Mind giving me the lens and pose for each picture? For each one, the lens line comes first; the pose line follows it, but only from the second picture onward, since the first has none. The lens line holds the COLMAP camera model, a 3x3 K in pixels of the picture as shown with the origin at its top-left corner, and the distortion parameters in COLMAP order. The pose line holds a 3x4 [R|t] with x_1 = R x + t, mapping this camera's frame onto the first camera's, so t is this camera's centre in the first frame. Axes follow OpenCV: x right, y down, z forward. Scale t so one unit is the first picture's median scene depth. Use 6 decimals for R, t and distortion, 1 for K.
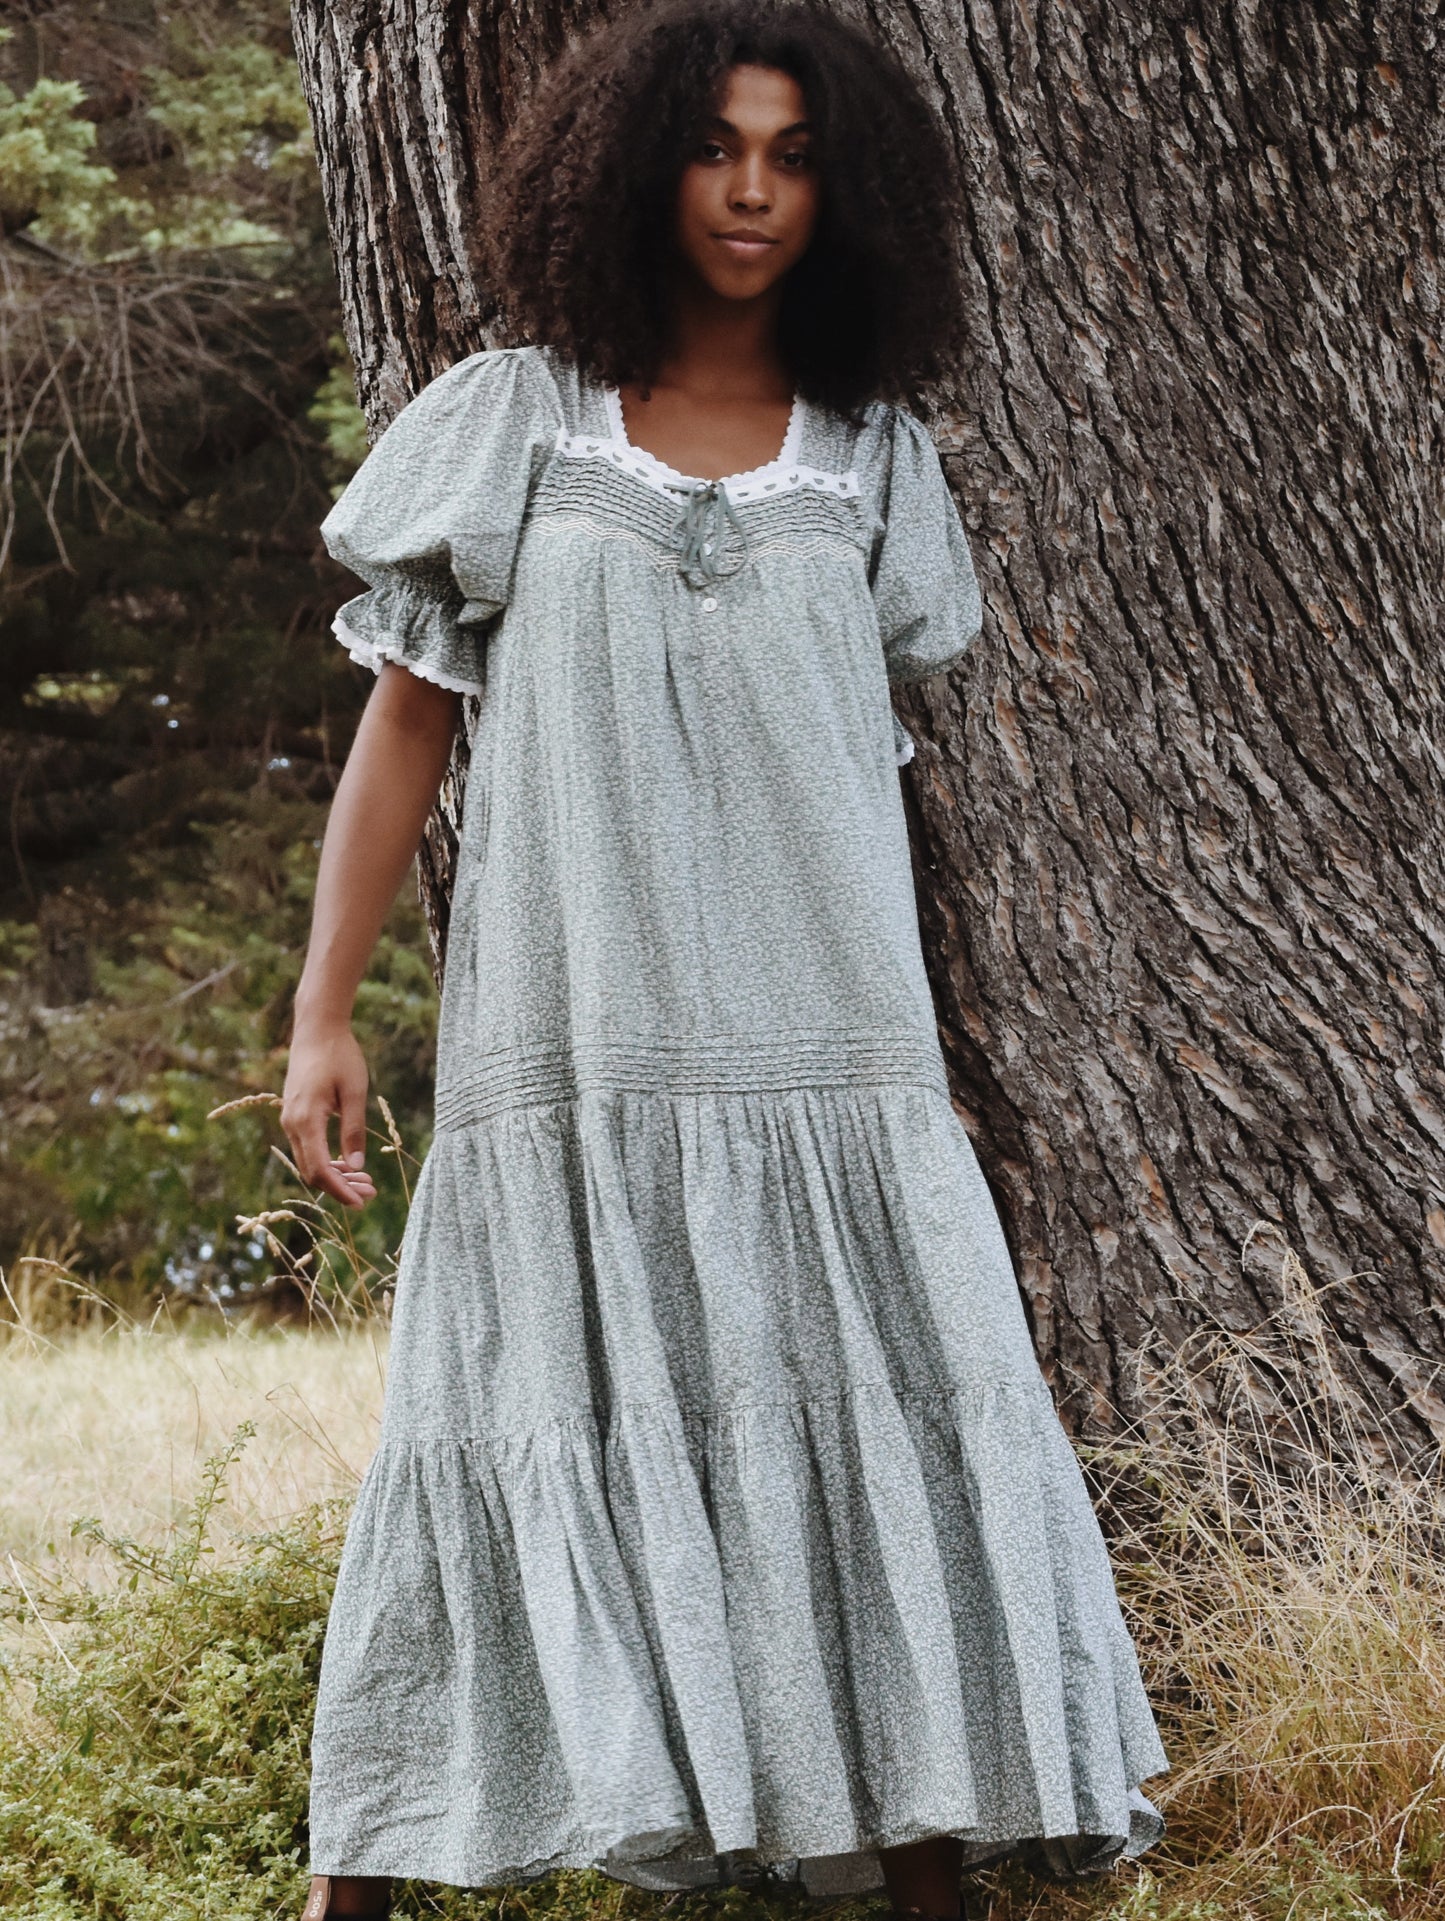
lens RADIAL K [[6310.8, 0, 1184.1], [0, 6310.8, 997.4], [0, 0, 1]] dist [-0.239091, 0.386672]
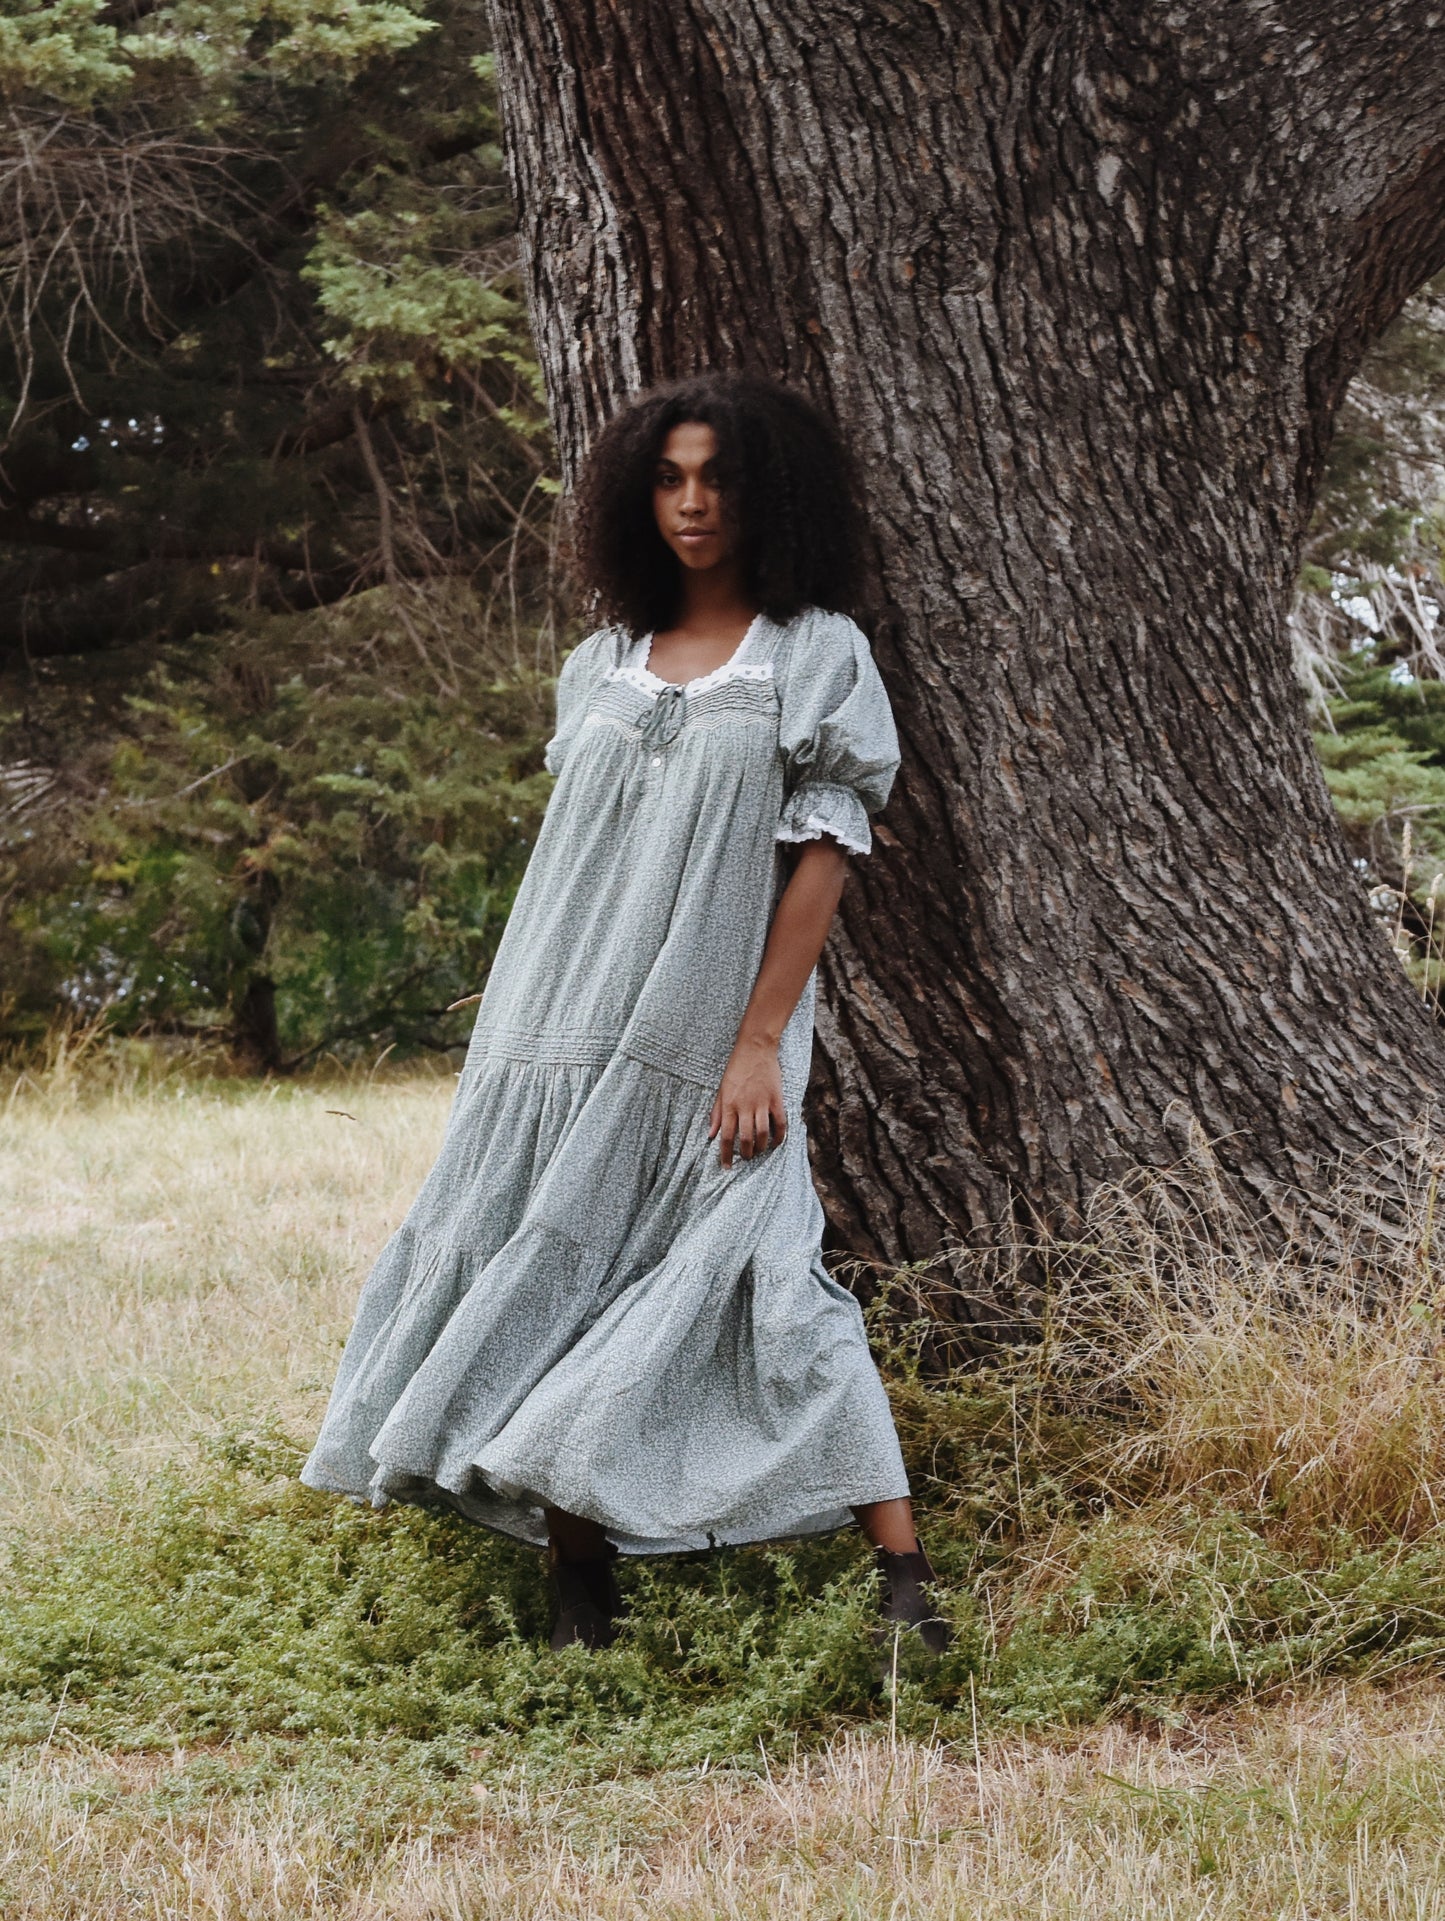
lens RADIAL K [[5554.2, 0, 1255.4], [0, 5554.2, 849.9], [0, 0, 1]] dist [-0.198293, -0.228631]
pose [[0.999484, -0.006070, 0.031551, -0.010314], [0.005752, 0.999932, 0.010162, -0.037458], [-0.031610, -0.009975, 0.999450, -0.352886]]
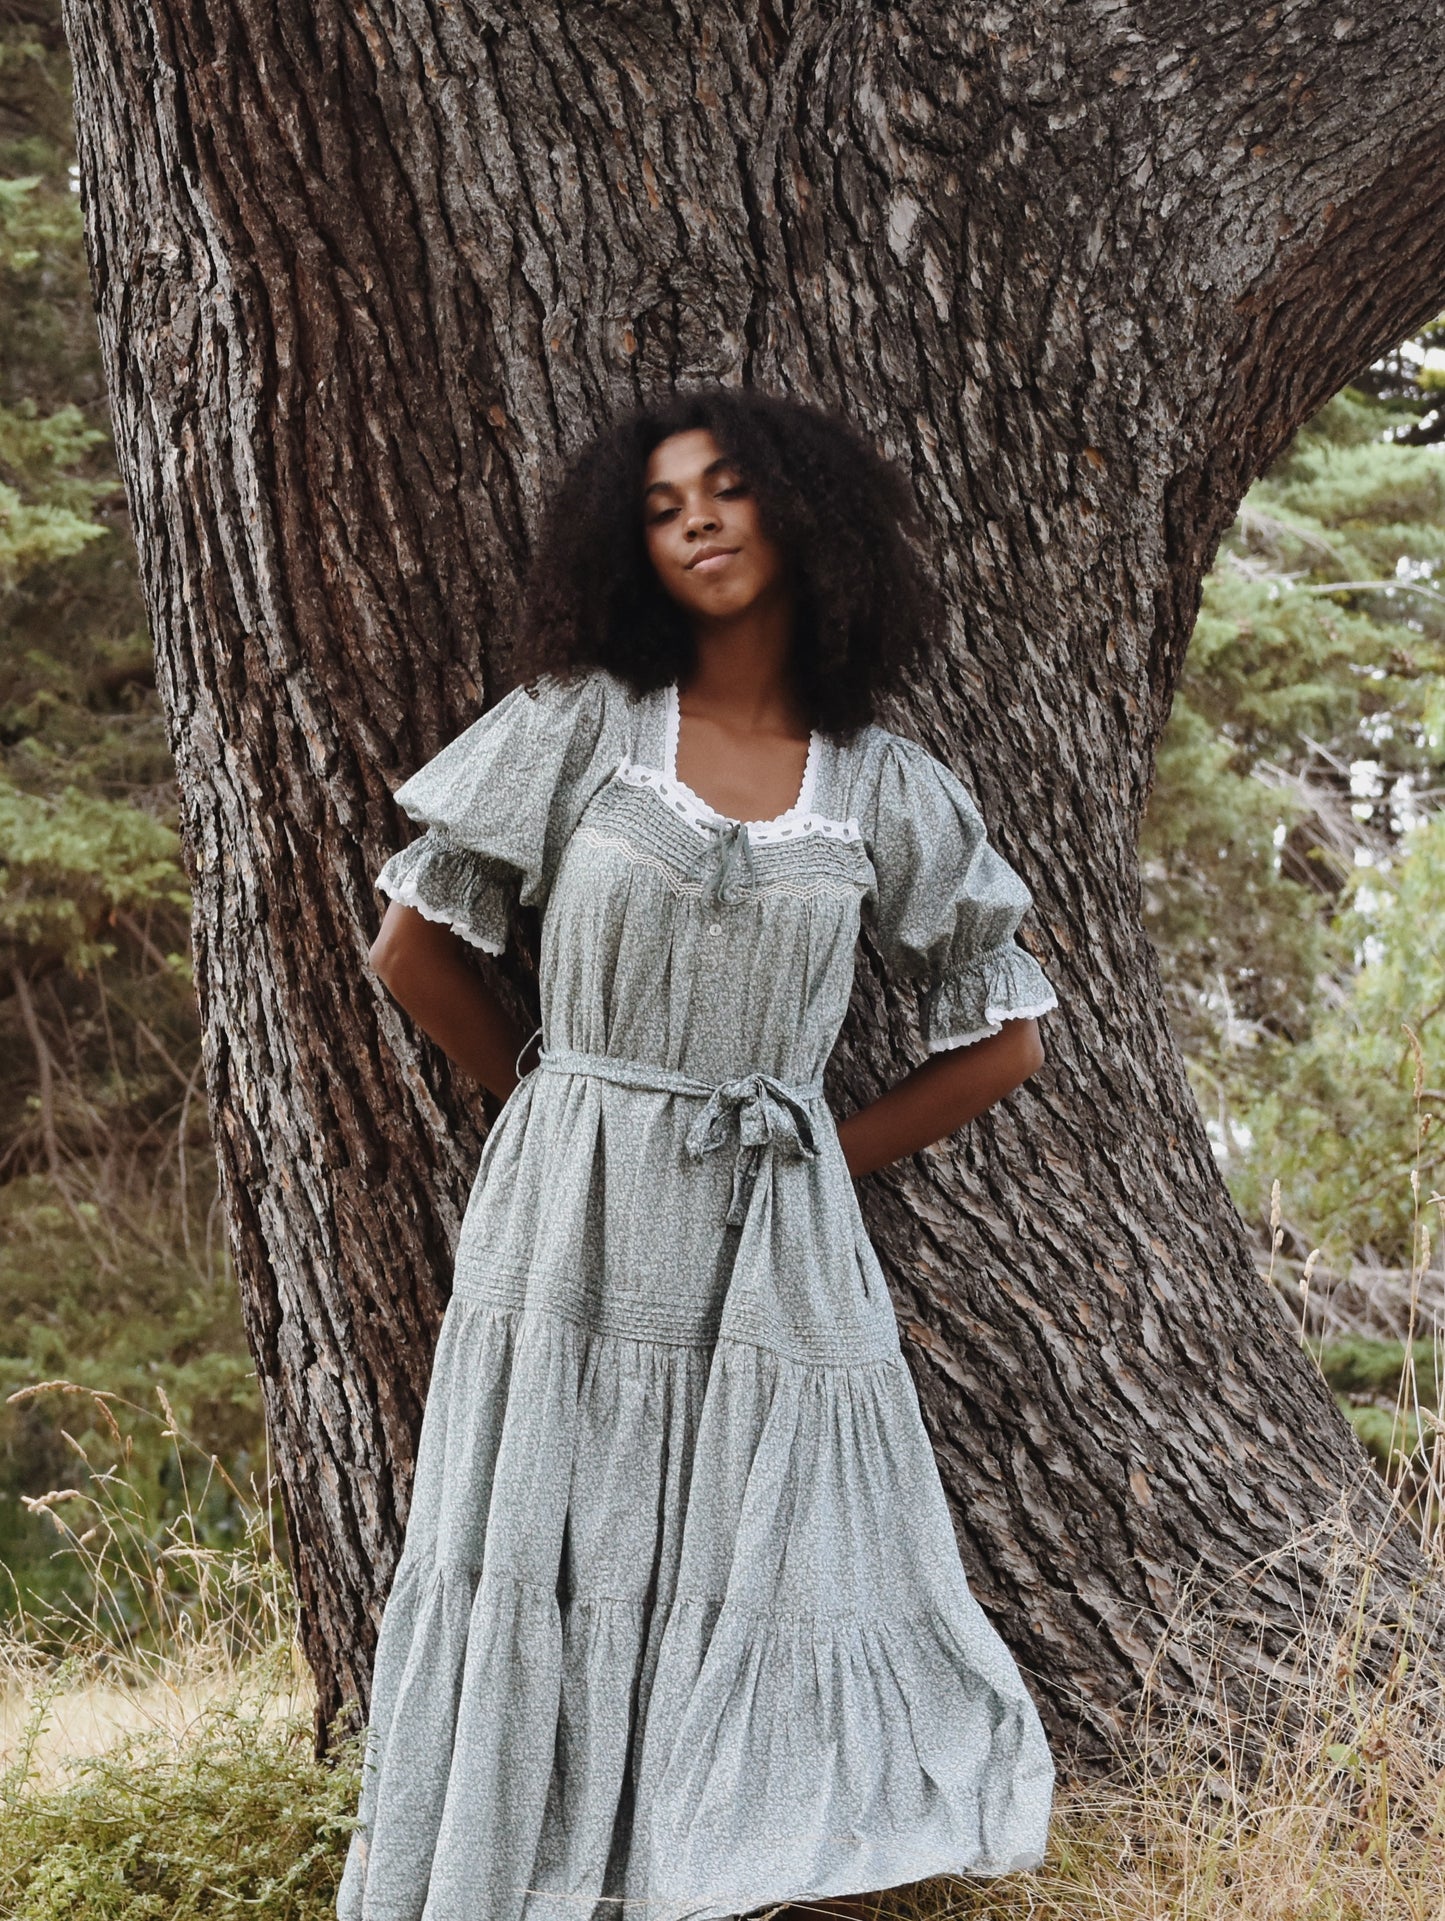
lens RADIAL K [[6158.0, 0, 1027.4], [0, 6158.0, 1247.4], [0, 0, 1]] dist [-0.230919, -0.050113]
pose [[0.999337, 0.002240, 0.036328, -0.019412], [-0.001473, 0.999776, -0.021122, 0.017039], [-0.036367, 0.021055, 0.999117, -0.091163]]
